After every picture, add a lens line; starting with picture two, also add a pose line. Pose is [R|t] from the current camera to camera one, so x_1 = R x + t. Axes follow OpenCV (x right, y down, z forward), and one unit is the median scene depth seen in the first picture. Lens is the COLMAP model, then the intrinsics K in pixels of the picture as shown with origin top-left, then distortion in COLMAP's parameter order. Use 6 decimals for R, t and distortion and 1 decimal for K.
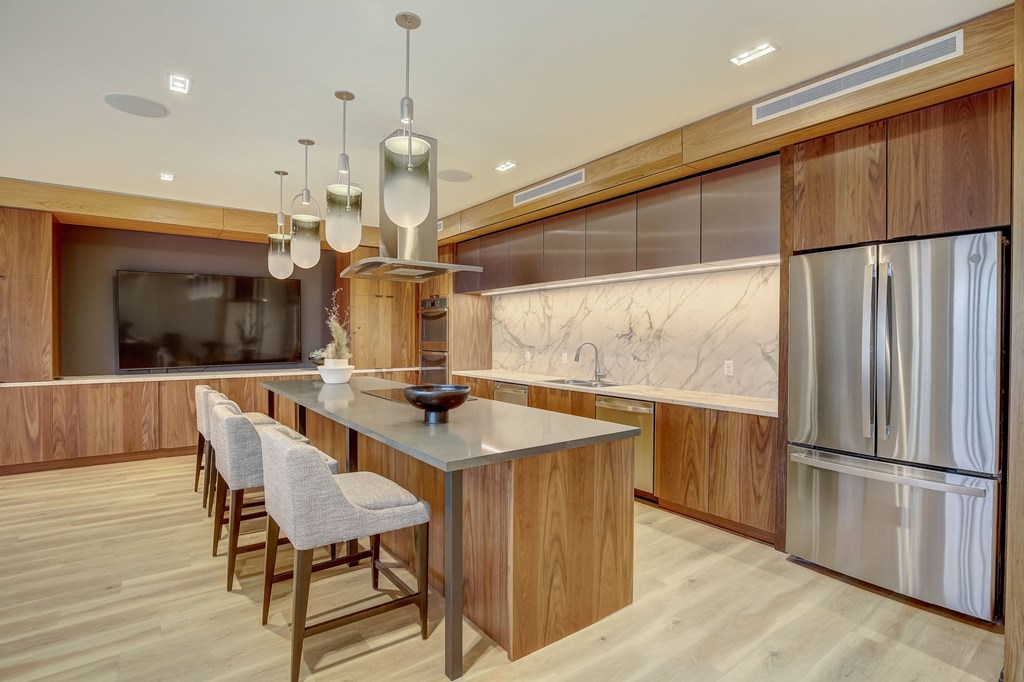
lens RADIAL K [[499.1, 0, 501.2], [0, 499.1, 337.9], [0, 0, 1]] dist [-0.016797, 0.001994]
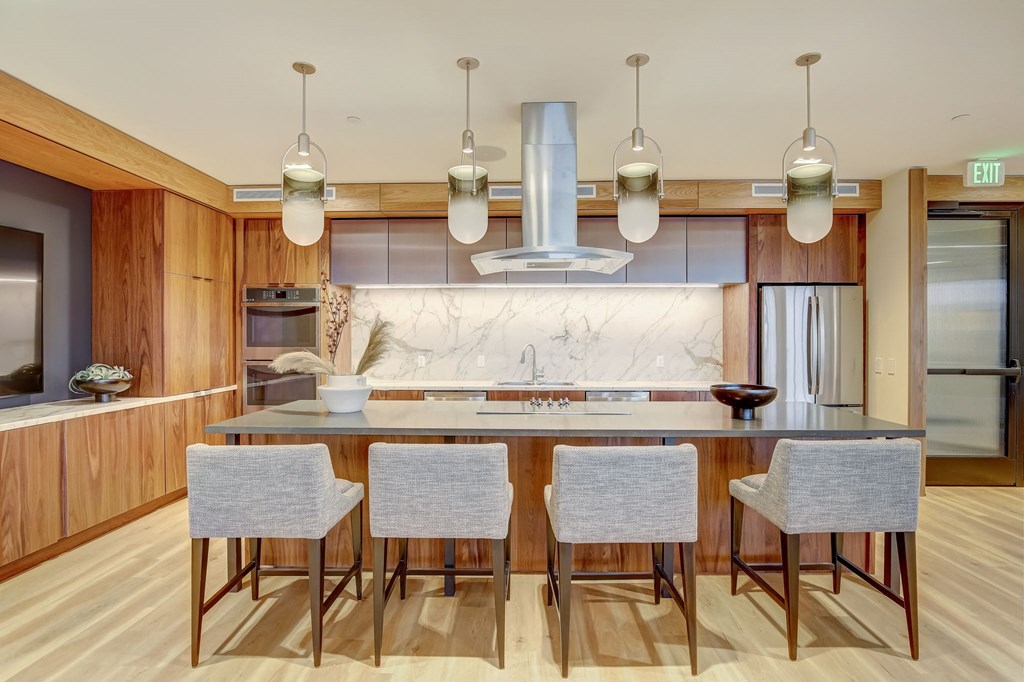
lens RADIAL K [[499.1, 0, 501.2], [0, 499.1, 337.9], [0, 0, 1]] dist [-0.016797, 0.001994]
pose [[0.609795, -0.008152, 0.792517, -0.647280], [0.007709, 0.999961, 0.004354, -0.008446], [-0.792522, 0.003454, 0.609834, 0.388974]]
